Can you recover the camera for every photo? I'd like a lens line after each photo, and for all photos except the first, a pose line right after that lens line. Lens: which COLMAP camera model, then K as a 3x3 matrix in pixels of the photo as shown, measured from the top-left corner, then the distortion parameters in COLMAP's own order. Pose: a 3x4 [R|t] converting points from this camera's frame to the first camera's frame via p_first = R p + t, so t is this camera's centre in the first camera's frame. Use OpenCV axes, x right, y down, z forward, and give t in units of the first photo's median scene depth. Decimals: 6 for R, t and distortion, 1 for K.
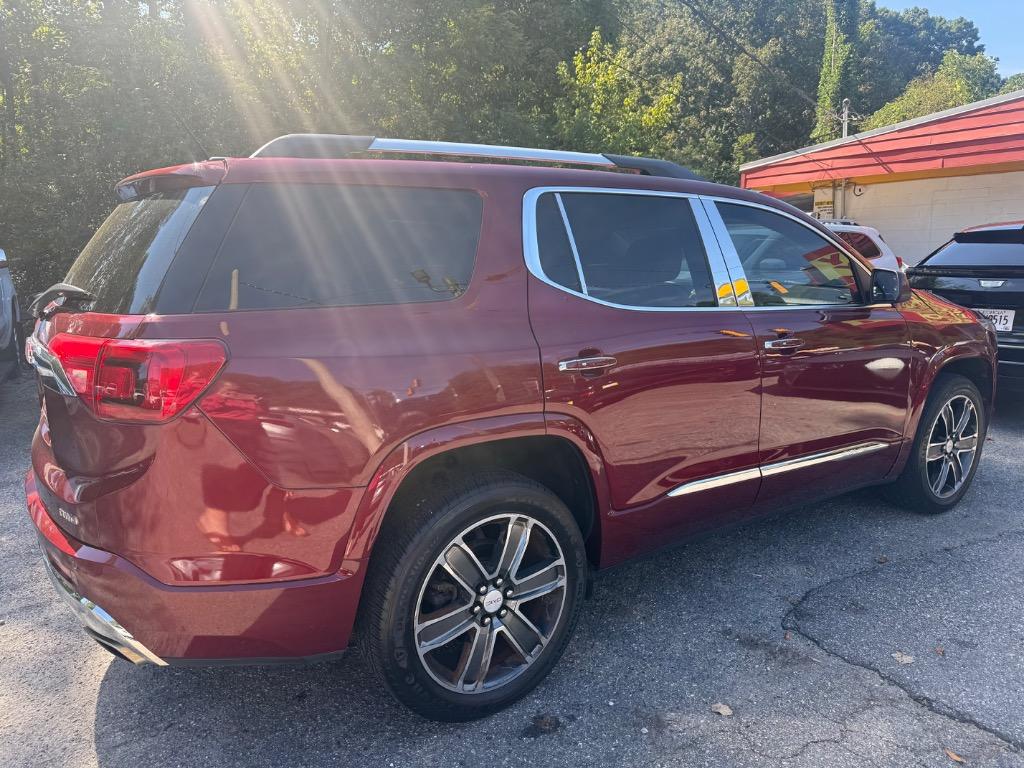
lens RADIAL K [[753.7, 0, 512.0], [0, 753.7, 384.0], [0, 0, 1]] dist [0.052643, -0.077545]
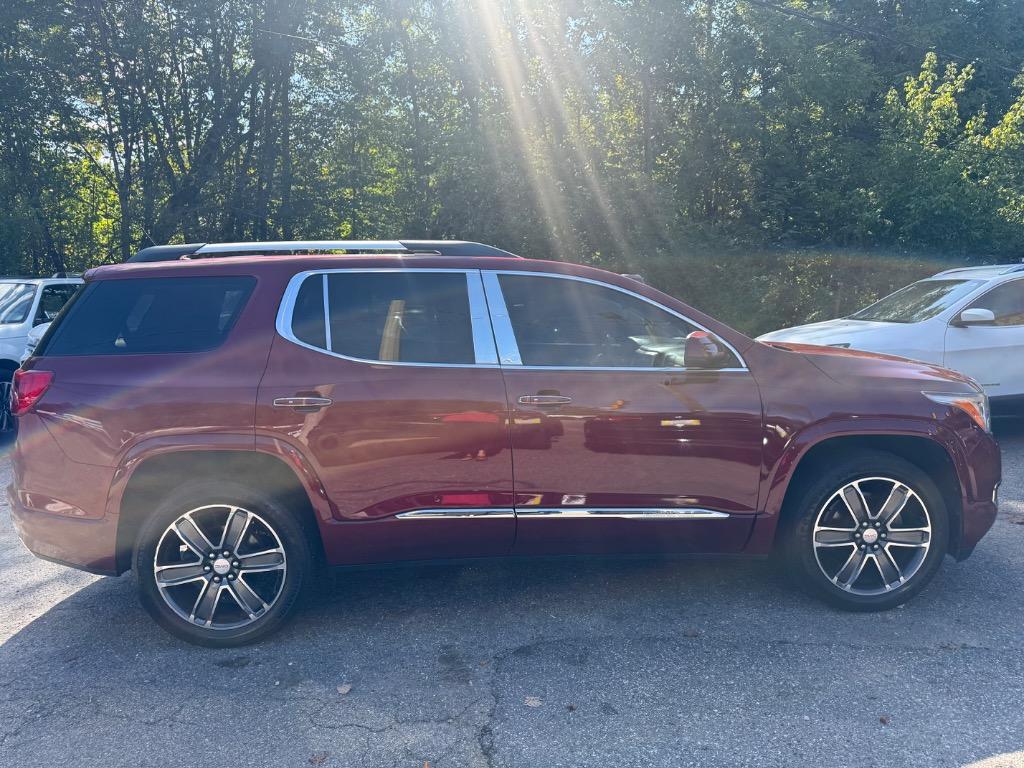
lens RADIAL K [[764.4, 0, 518.6], [0, 764.4, 386.6], [0, 0, 1]] dist [0.041649, -0.079104]
pose [[0.840565, 0.052049, -0.539205, 1.098110], [-0.080271, 0.996352, -0.028958, -0.045343], [0.535731, 0.067623, 0.841677, 0.062887]]
